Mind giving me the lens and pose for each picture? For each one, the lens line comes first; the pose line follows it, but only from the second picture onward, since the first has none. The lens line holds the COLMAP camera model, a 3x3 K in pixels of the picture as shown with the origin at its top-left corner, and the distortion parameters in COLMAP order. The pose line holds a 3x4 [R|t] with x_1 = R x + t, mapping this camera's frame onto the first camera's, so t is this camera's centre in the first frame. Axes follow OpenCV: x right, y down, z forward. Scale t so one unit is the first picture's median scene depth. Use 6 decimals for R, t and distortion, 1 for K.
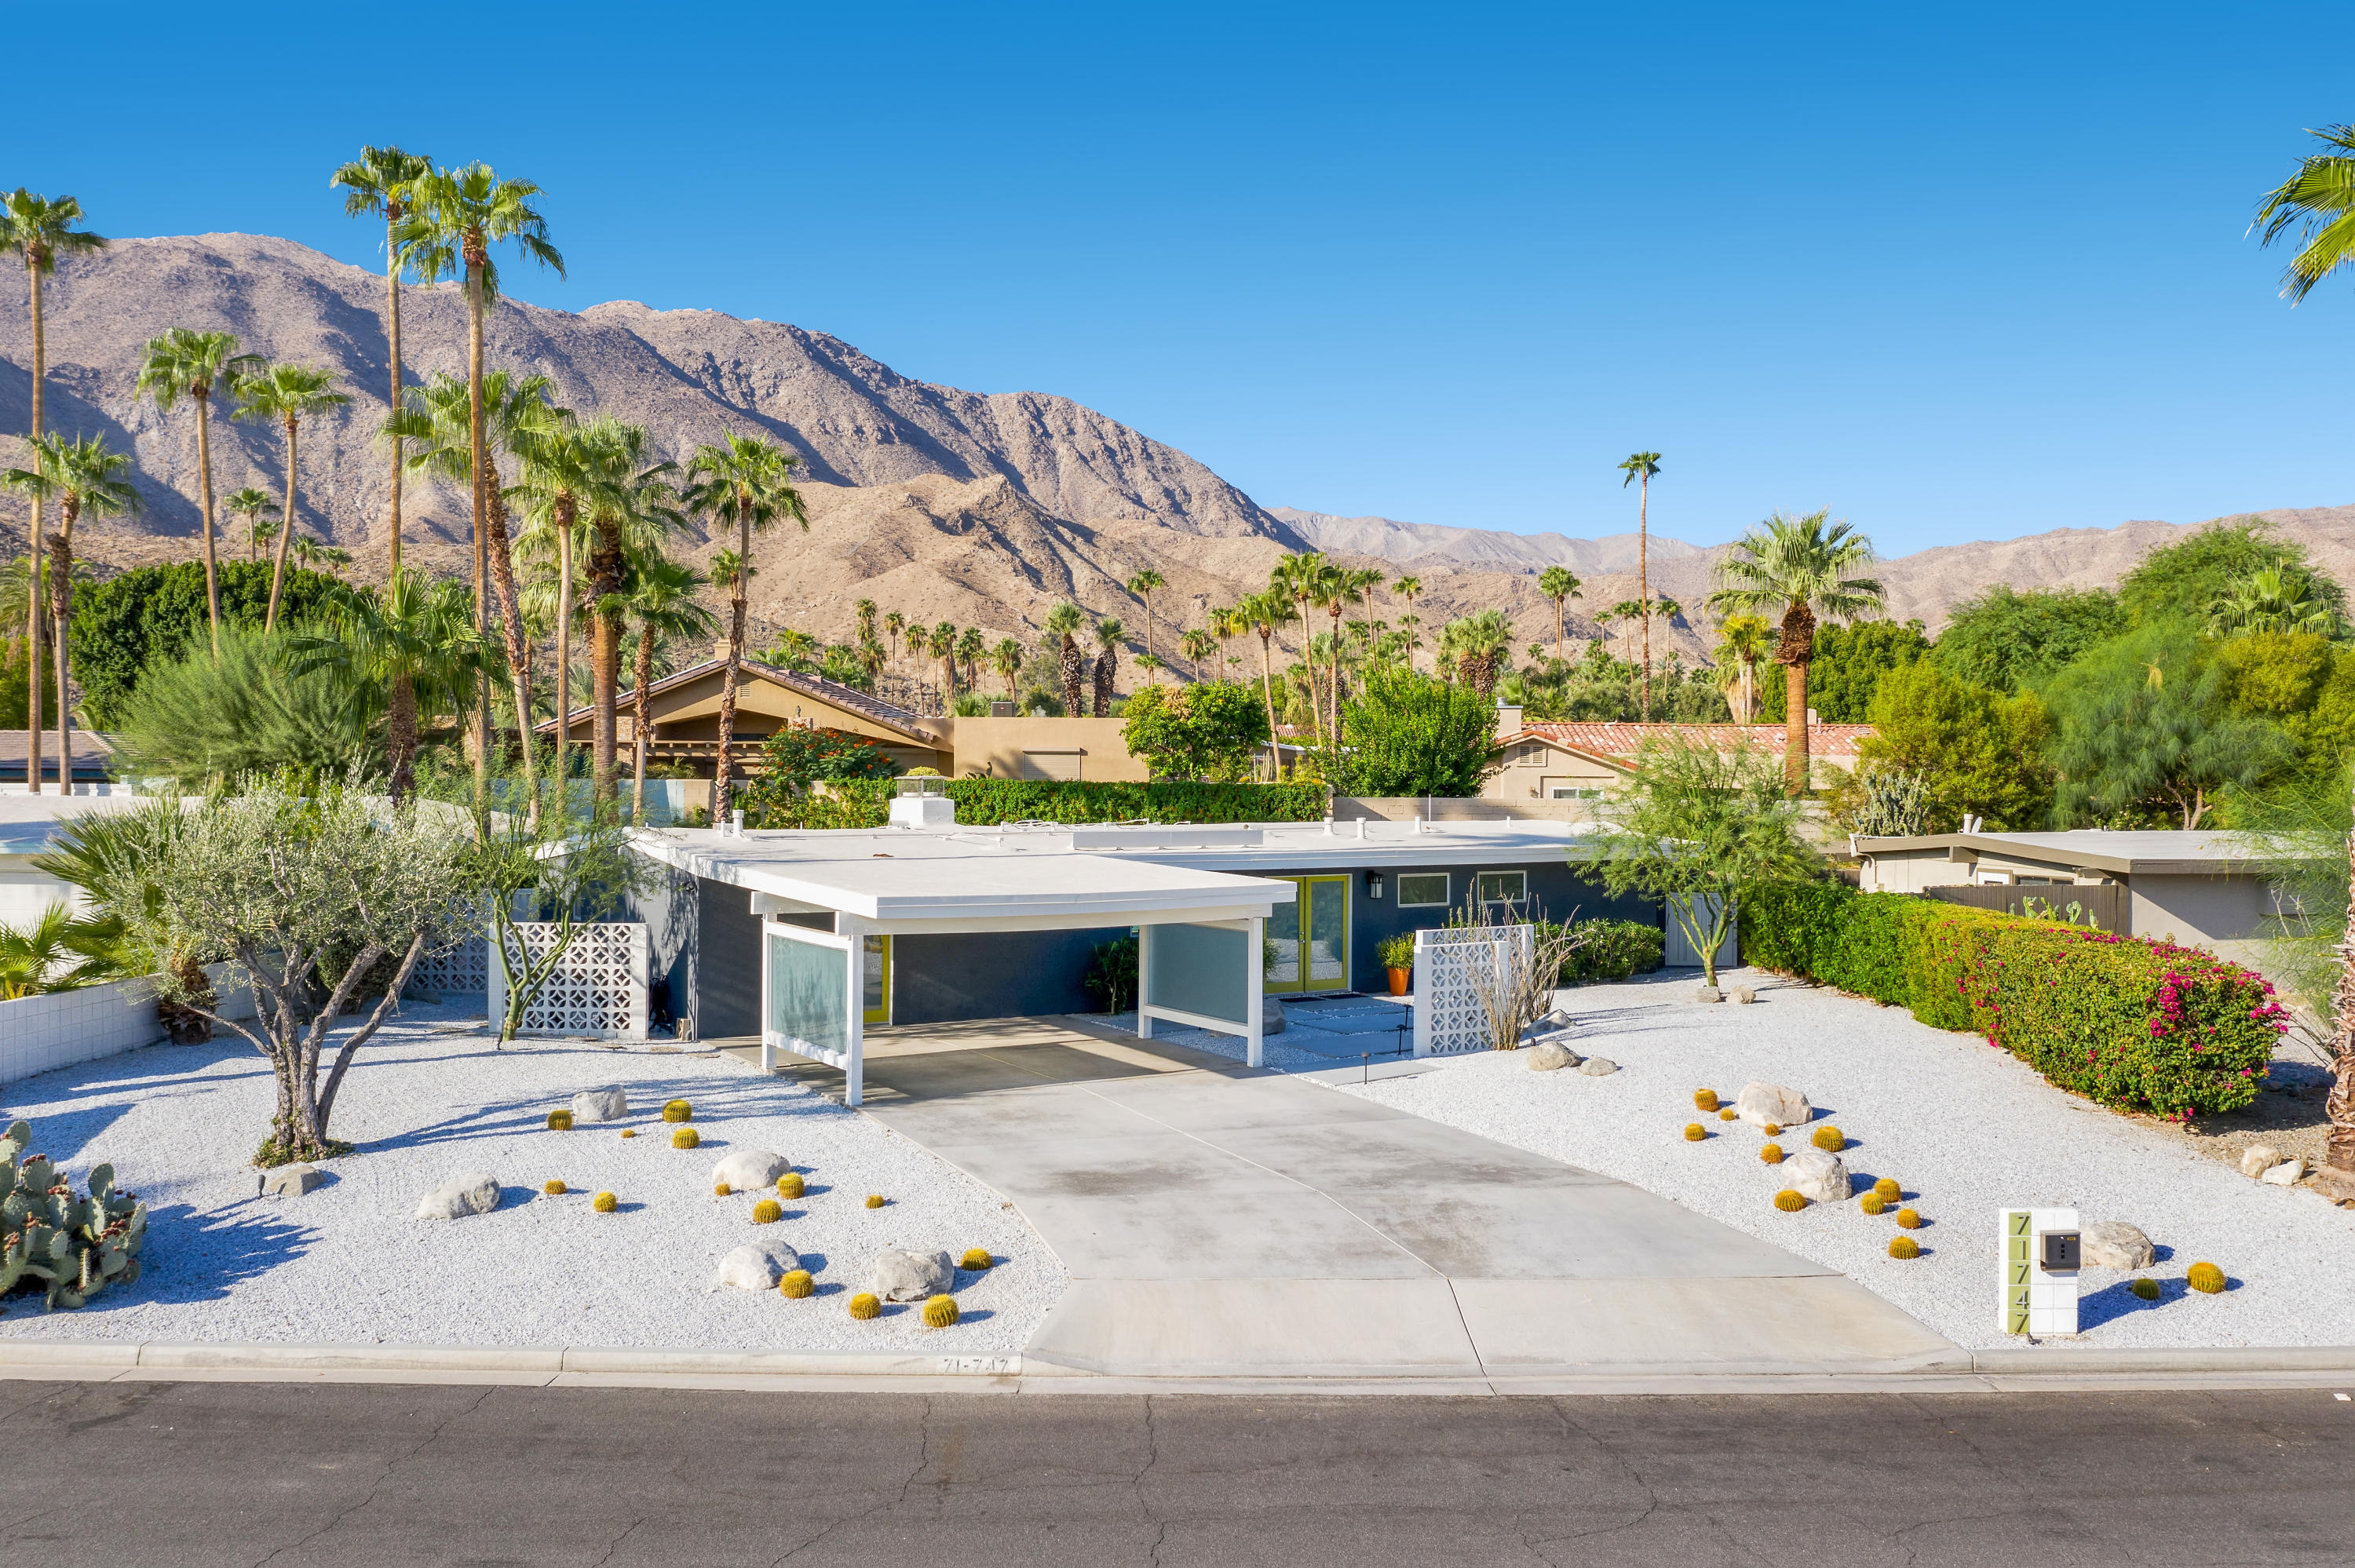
lens RADIAL K [[1874.3, 0, 1194.0], [0, 1874.3, 786.3], [0, 0, 1]] dist [-0.002209, 0.015539]
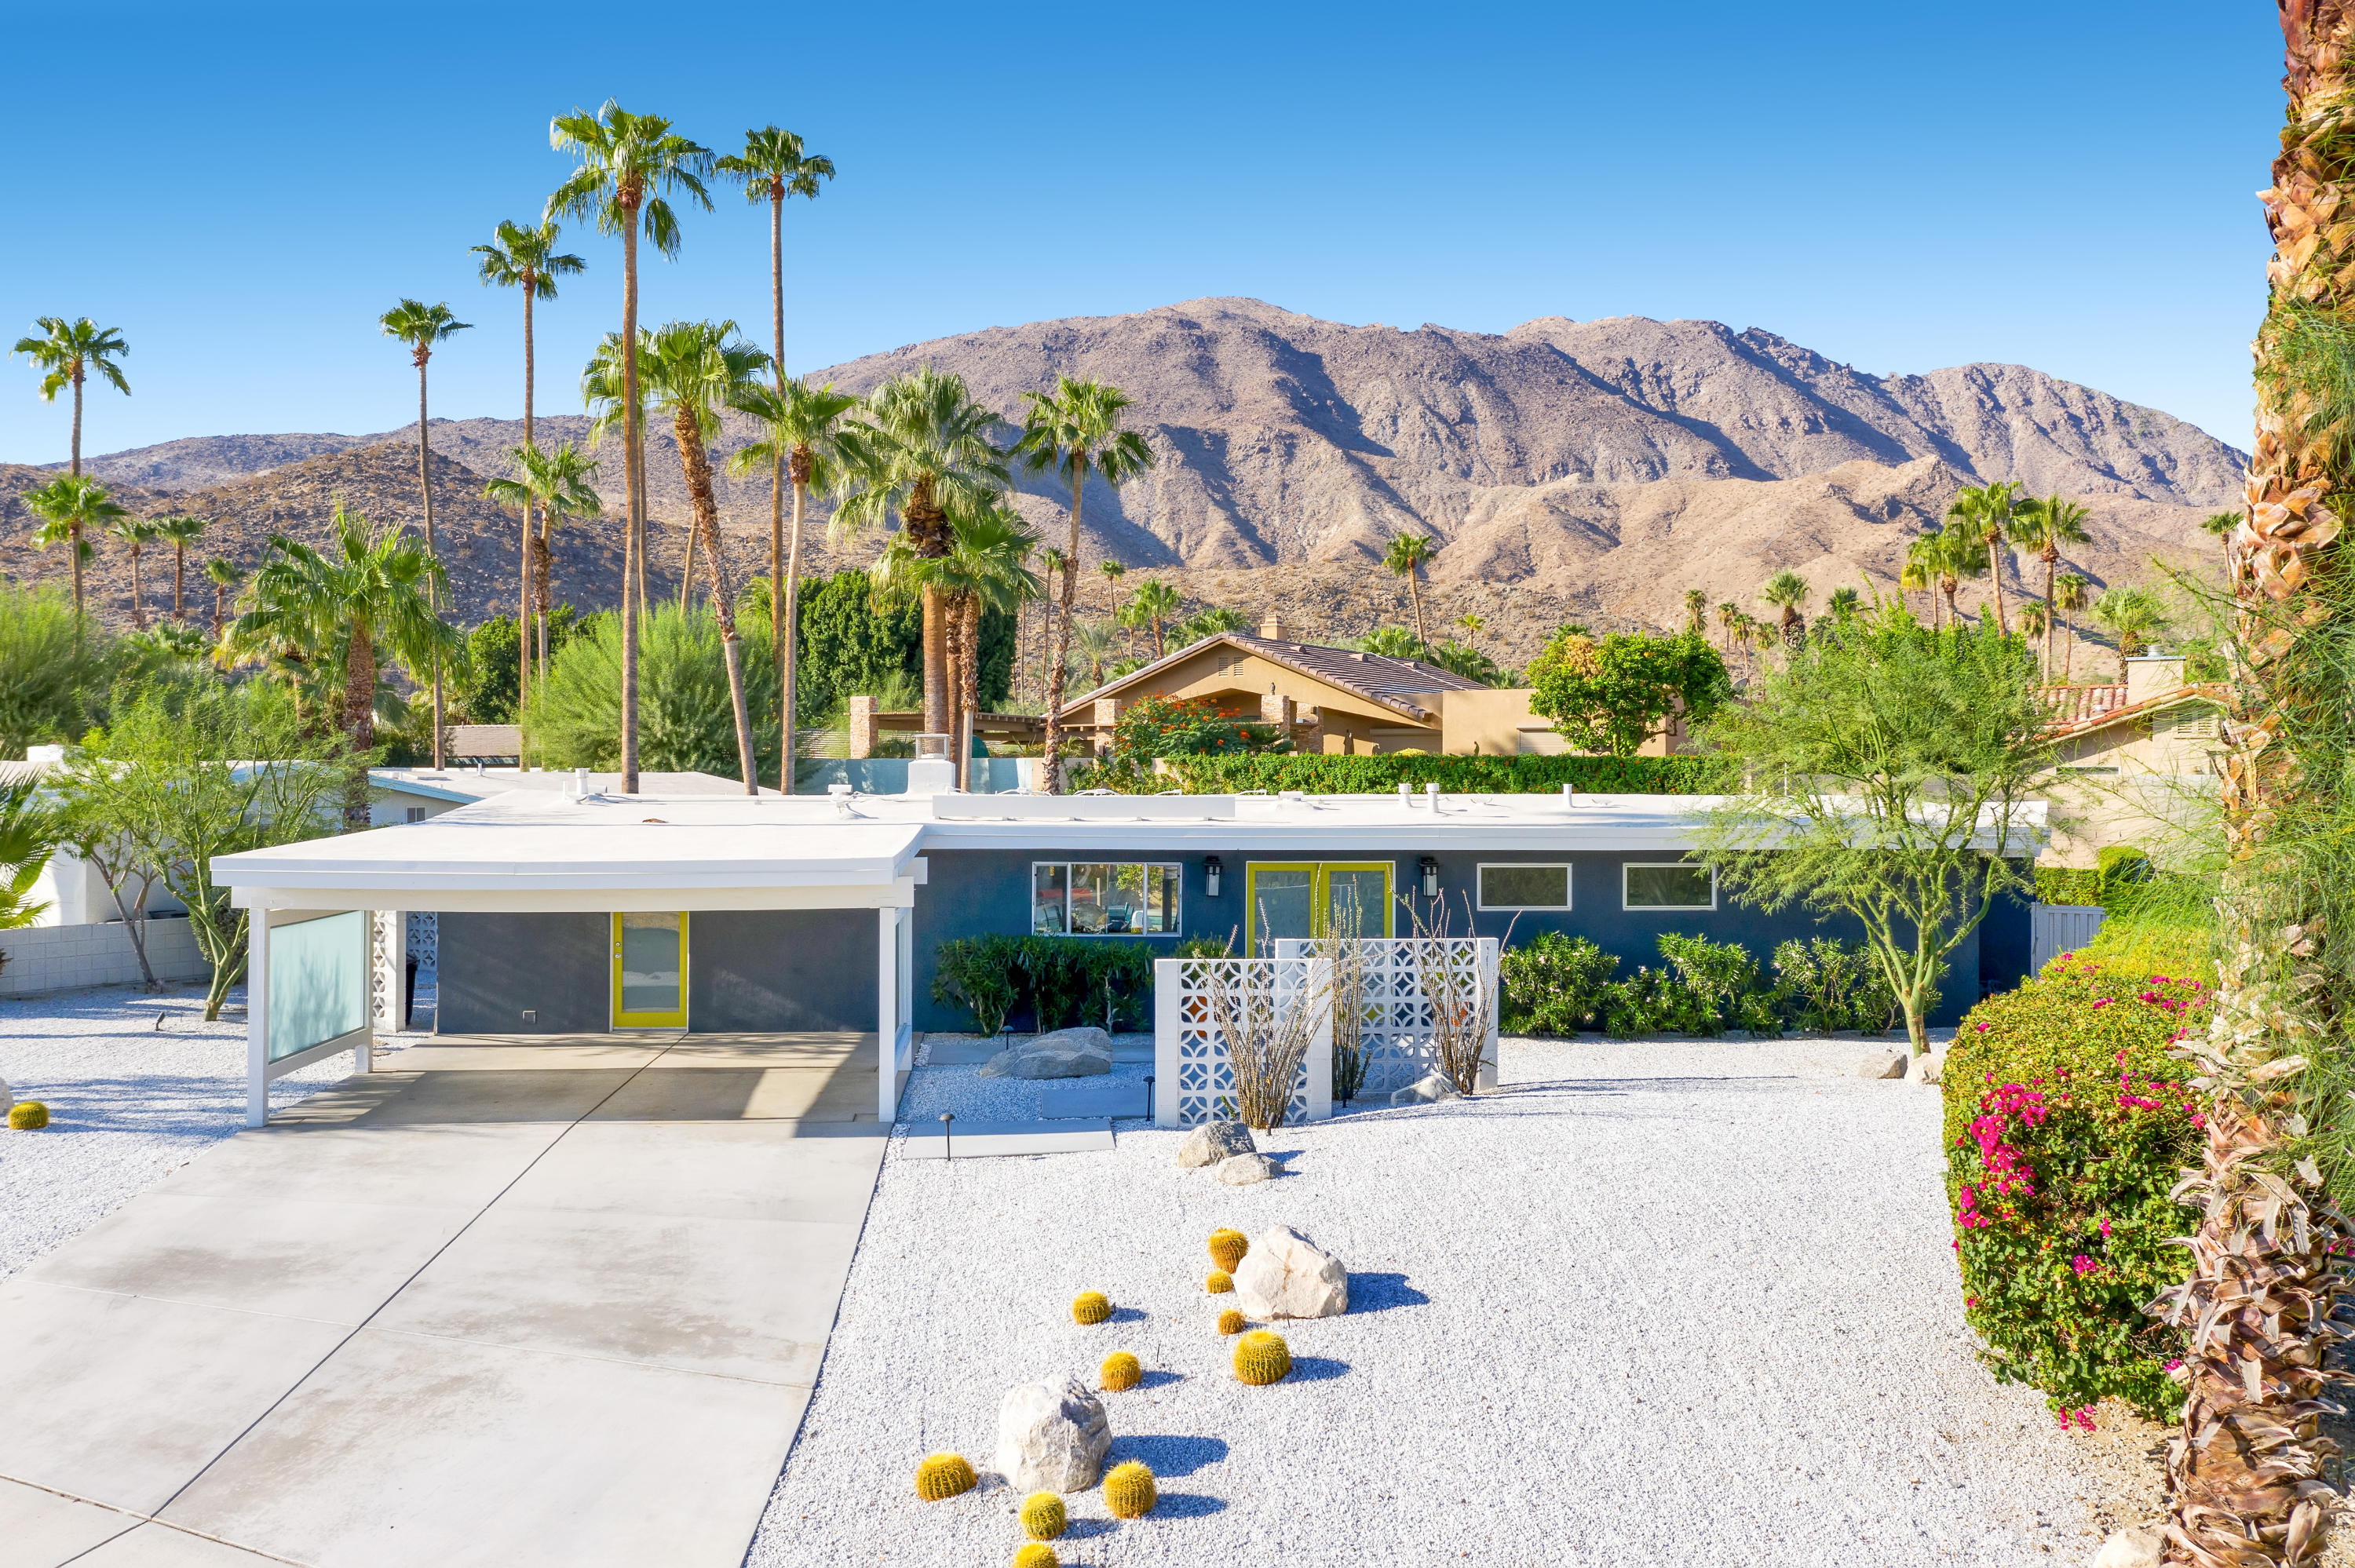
lens RADIAL K [[1874.3, 0, 1238.7], [0, 1874.3, 769.9], [0, 0, 1]] dist [-0.002209, 0.015539]
pose [[0.881991, -0.006428, -0.471223, 0.235333], [-0.000196, 0.999902, -0.014006, 0.014226], [0.471267, 0.012446, 0.881903, 0.221083]]
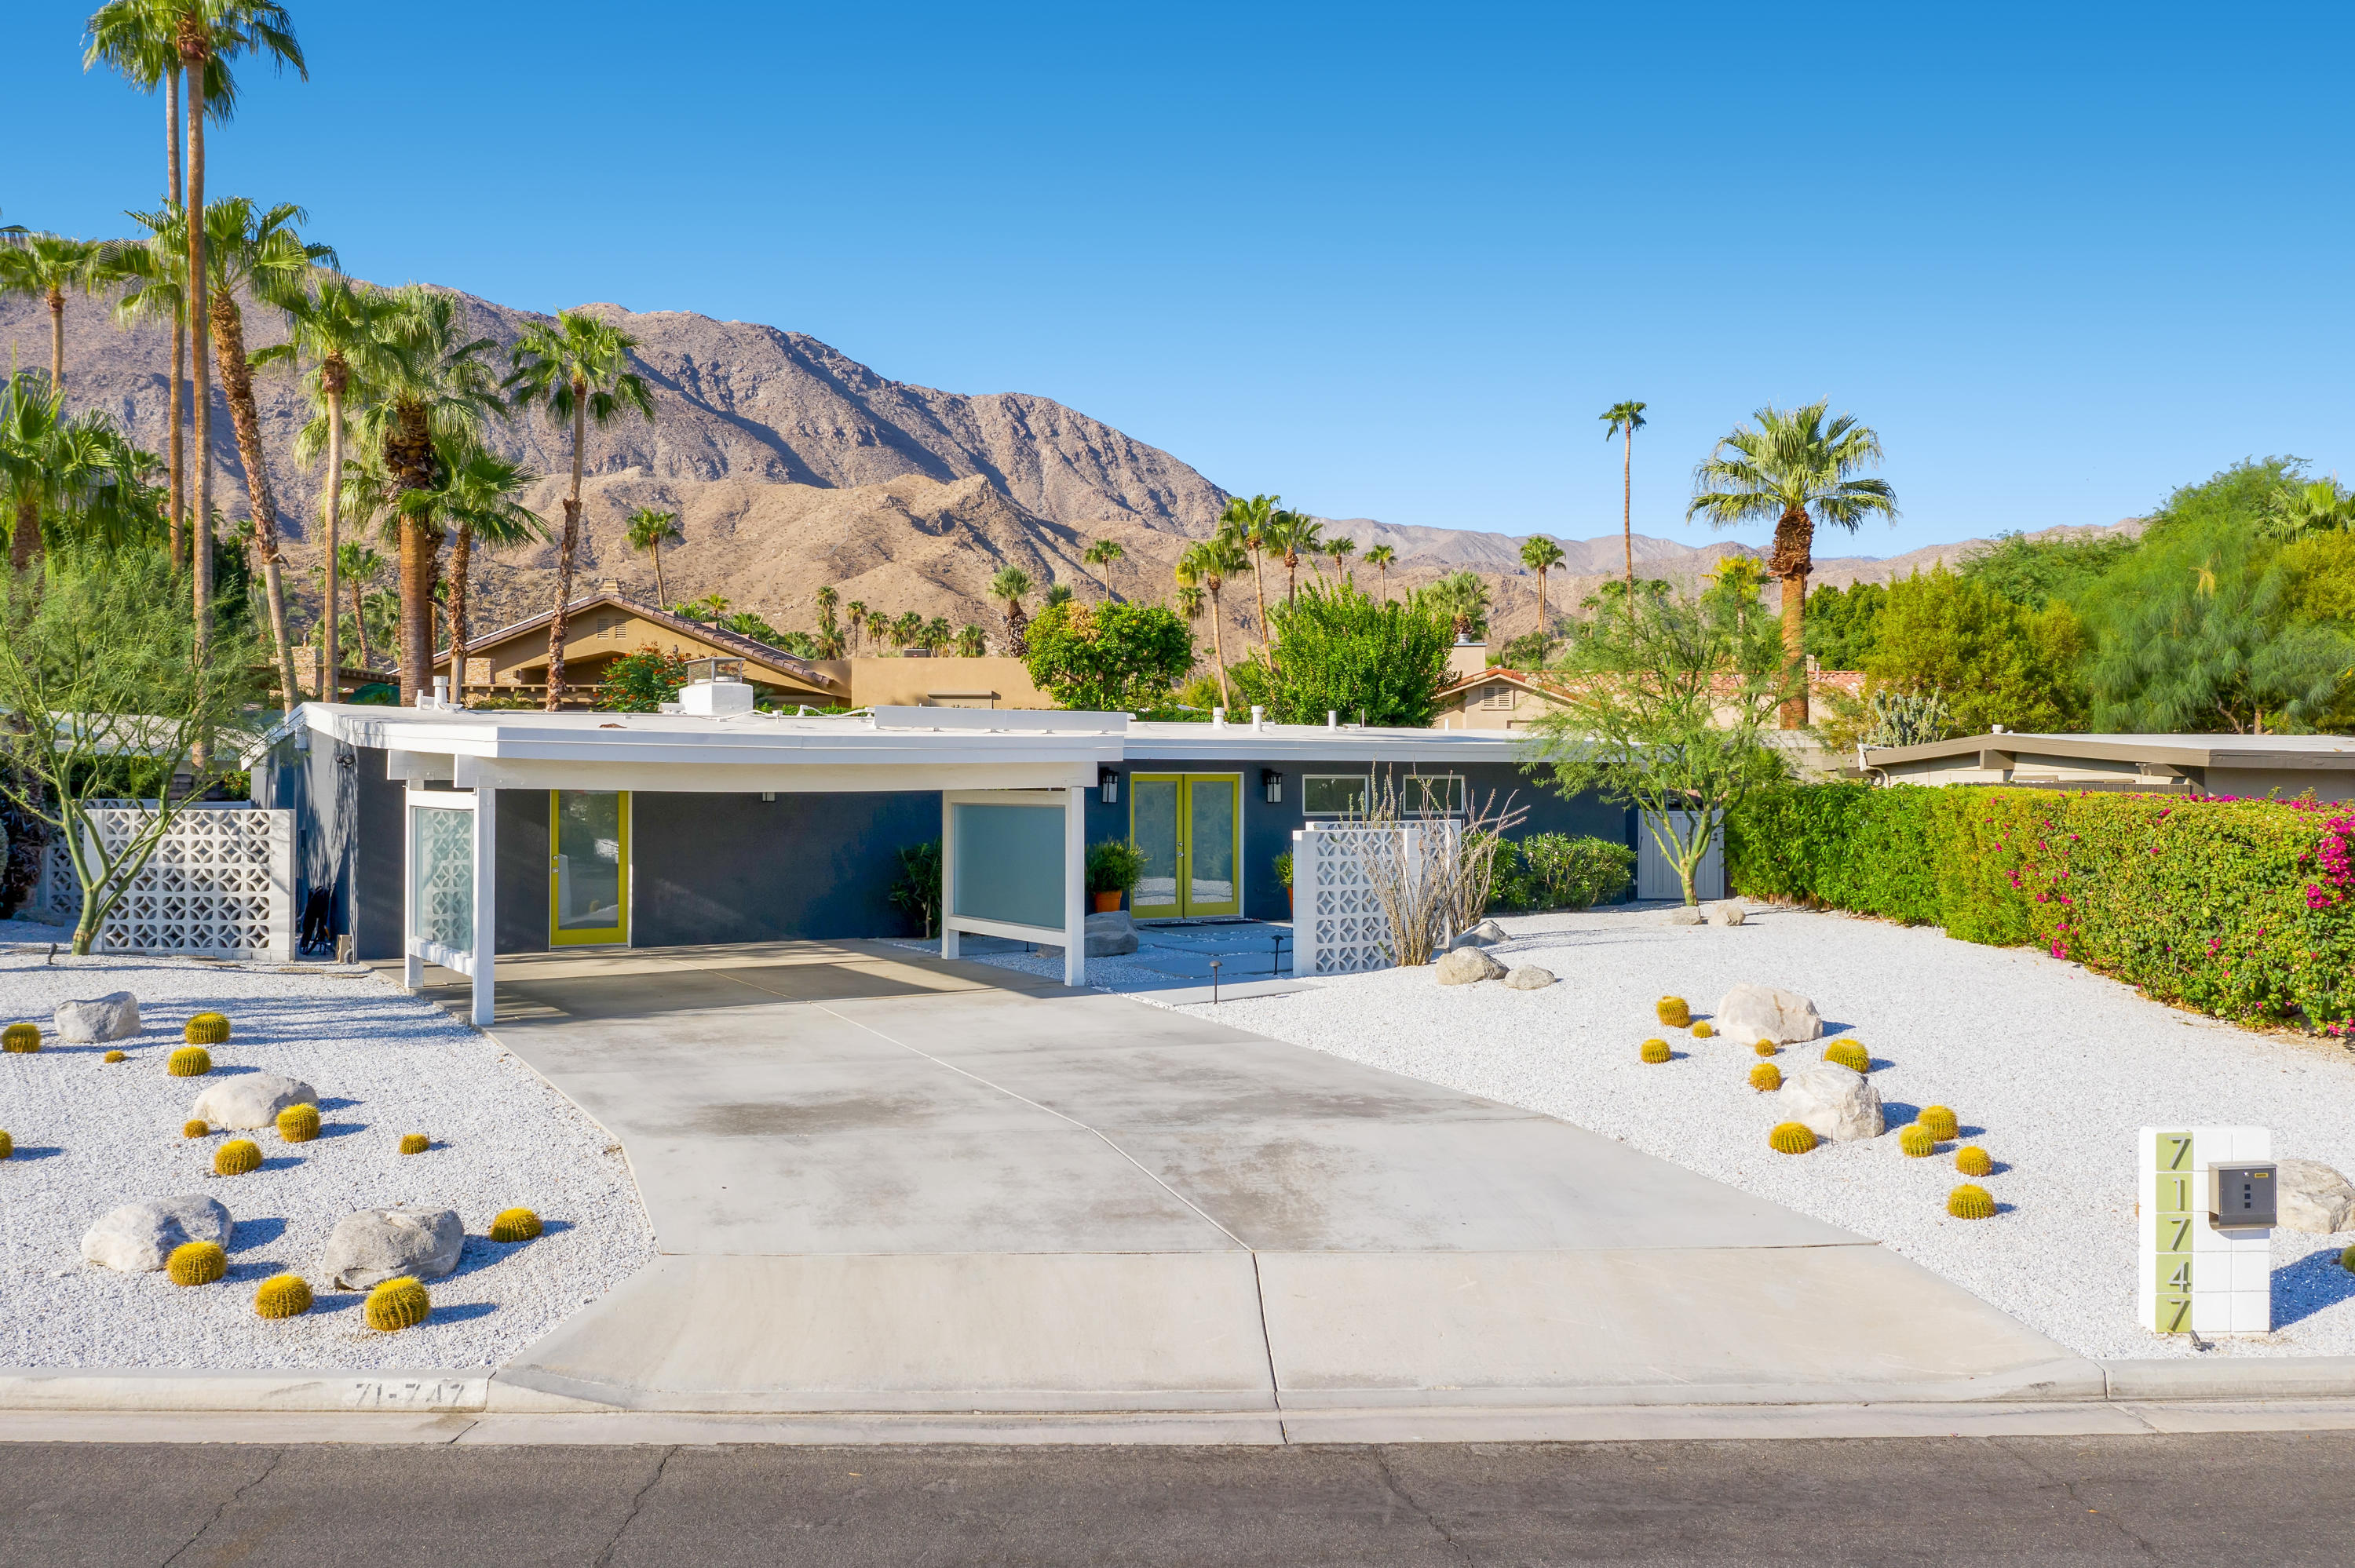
lens RADIAL K [[1874.3, 0, 1178.2], [0, 1874.3, 786.5], [0, 0, 1]] dist [-0.002209, 0.015539]
pose [[0.999964, -0.006427, -0.005508, 0.038795], [0.006393, 0.999961, -0.006171, 0.036994], [0.005547, 0.006136, 0.999966, 0.123643]]
